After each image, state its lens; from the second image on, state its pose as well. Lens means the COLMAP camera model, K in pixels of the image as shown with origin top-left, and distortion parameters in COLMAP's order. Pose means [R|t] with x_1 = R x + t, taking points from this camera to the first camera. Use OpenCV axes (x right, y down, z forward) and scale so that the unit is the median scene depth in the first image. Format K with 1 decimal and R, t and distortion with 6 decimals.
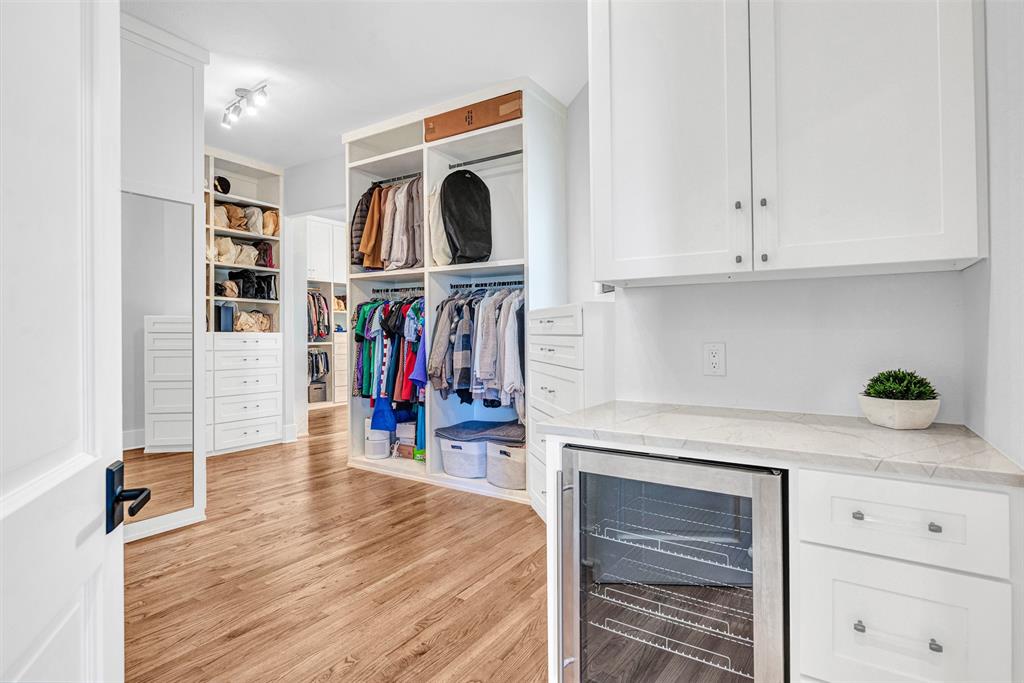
lens RADIAL K [[519.8, 0, 510.1], [0, 519.8, 338.7], [0, 0, 1]] dist [-0.004084, 0.001256]
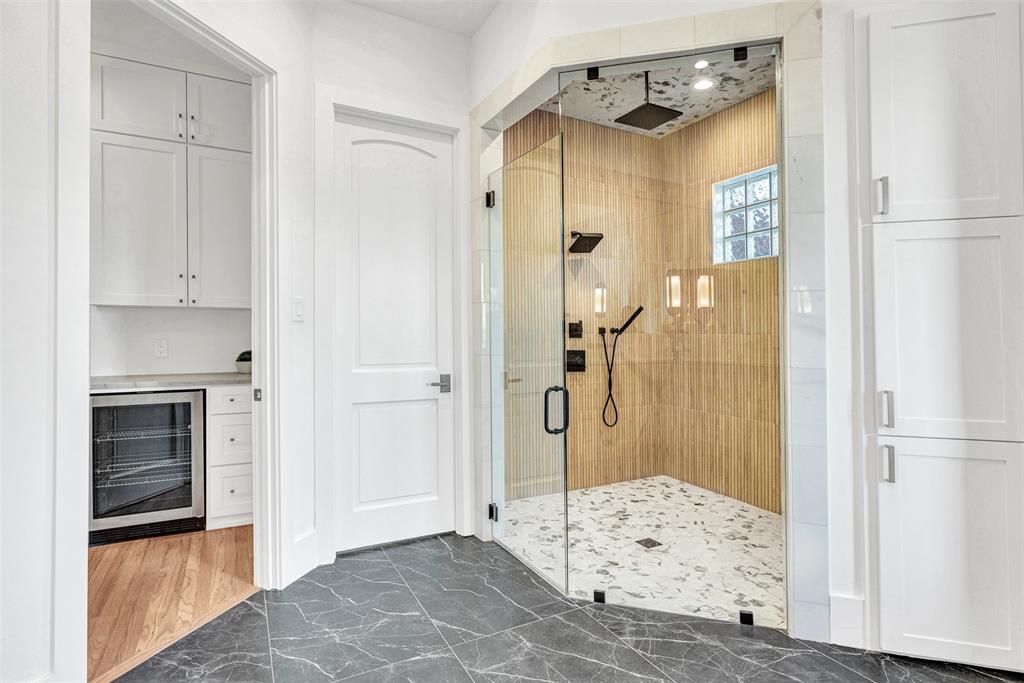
lens RADIAL K [[519.8, 0, 512.0], [0, 519.8, 336.4], [0, 0, 1]] dist [-0.004084, 0.001256]
pose [[0.504710, -0.000776, 0.863288, -0.837567], [0.000041, 1.000000, 0.000874, -0.009886], [-0.863289, -0.000406, 0.504710, -1.465440]]
